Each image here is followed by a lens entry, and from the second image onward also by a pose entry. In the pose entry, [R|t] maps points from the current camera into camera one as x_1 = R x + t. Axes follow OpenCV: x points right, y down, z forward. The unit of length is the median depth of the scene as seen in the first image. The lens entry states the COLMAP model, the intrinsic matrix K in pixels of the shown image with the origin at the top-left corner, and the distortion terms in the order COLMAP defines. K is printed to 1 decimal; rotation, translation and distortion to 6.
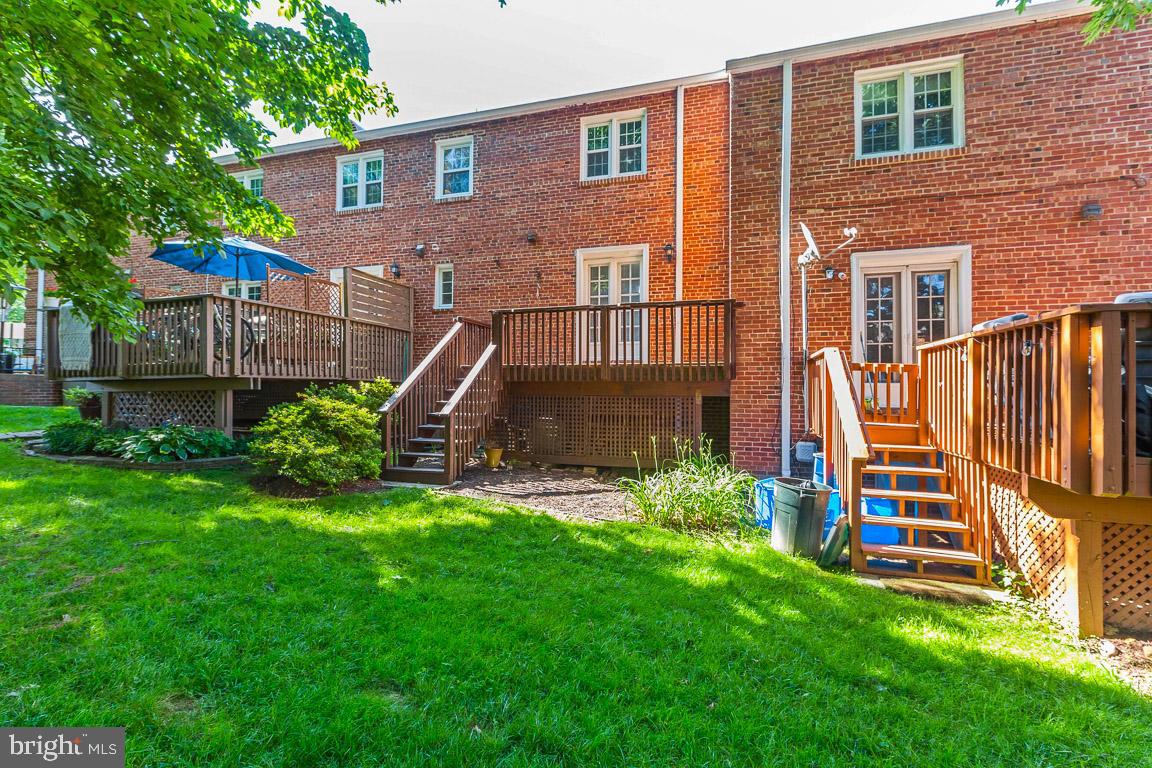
lens RADIAL K [[513.2, 0, 566.4], [0, 513.2, 377.0], [0, 0, 1]] dist [0.002420, 0.000606]
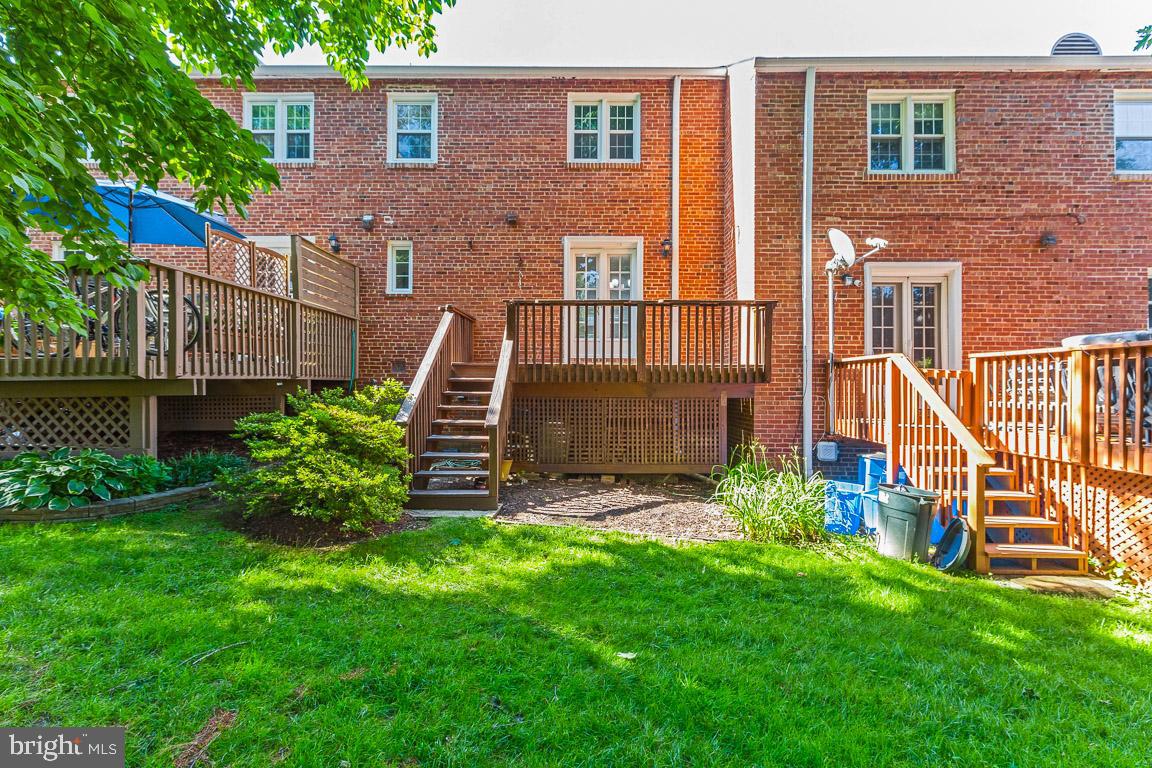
lens RADIAL K [[513.2, 0, 566.4], [0, 513.2, 377.0], [0, 0, 1]] dist [0.002420, 0.000606]
pose [[0.956725, 0.001957, 0.290987, -0.338418], [-0.007015, 0.999842, 0.016343, -0.017723], [-0.290909, -0.017677, 0.956587, 0.162754]]
